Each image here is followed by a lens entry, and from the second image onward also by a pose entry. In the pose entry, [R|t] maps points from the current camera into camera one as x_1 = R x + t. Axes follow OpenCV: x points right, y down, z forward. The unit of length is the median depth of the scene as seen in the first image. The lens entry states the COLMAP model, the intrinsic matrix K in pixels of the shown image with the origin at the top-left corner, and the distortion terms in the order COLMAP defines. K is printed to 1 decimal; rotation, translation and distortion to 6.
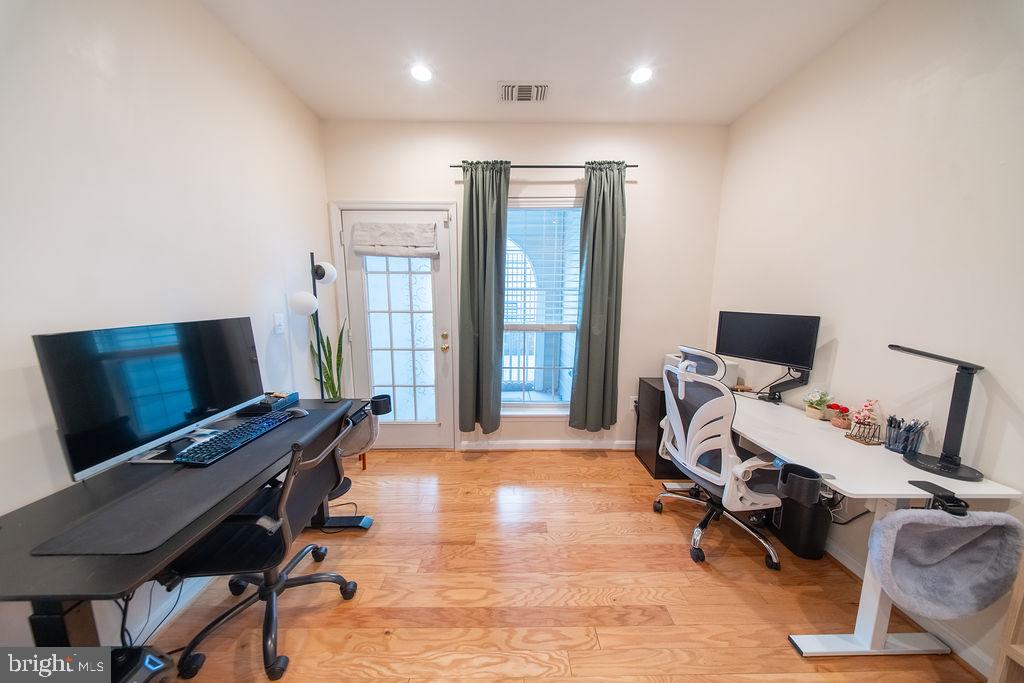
lens RADIAL K [[298.0, 0, 510.6], [0, 298.0, 338.0], [0, 0, 1]] dist [-0.000014, -0.000046]
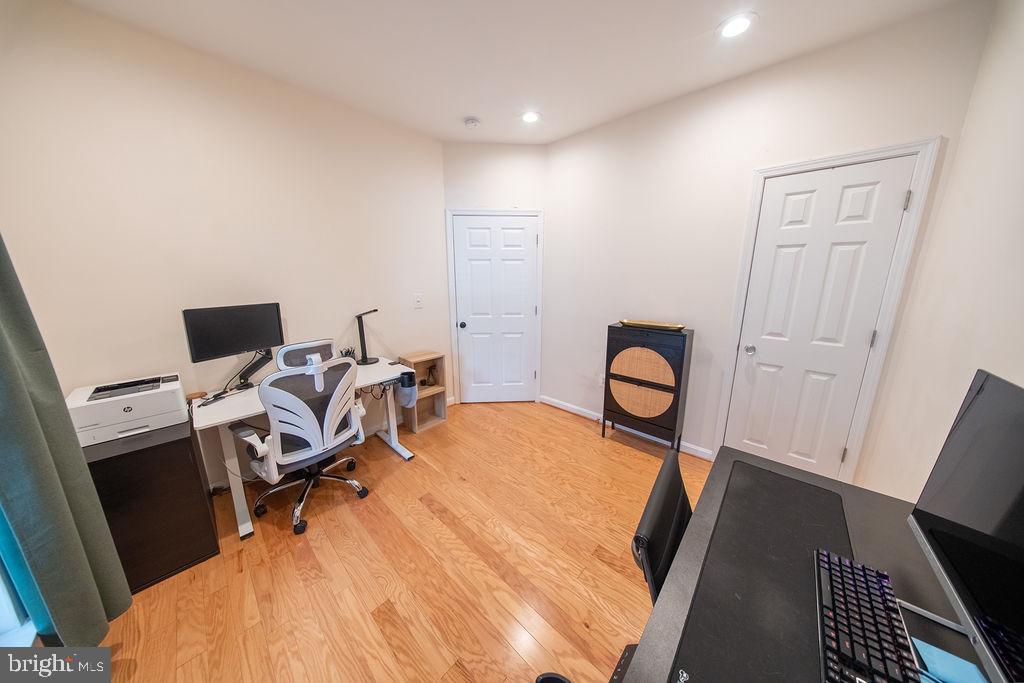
lens RADIAL K [[298.0, 0, 510.6], [0, 298.0, 338.0], [0, 0, 1]] dist [-0.000014, -0.000046]
pose [[-0.722194, -0.147270, 0.675831, -0.413451], [0.088757, 0.949263, 0.301699, -0.160080], [-0.685972, 0.277870, -0.672481, 0.856427]]
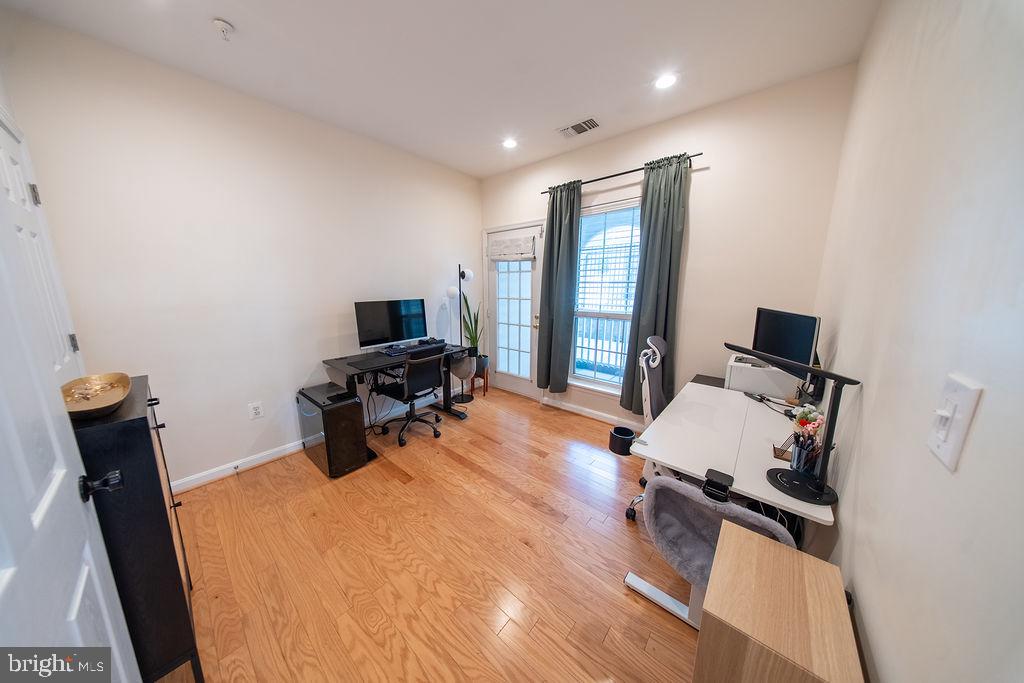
lens RADIAL K [[298.0, 0, 510.6], [0, 298.0, 338.0], [0, 0, 1]] dist [-0.000014, -0.000046]
pose [[0.751199, 0.112669, -0.650389, 0.657303], [-0.085949, 0.993632, 0.072859, -0.001683], [0.654456, 0.001169, 0.756099, -0.131377]]
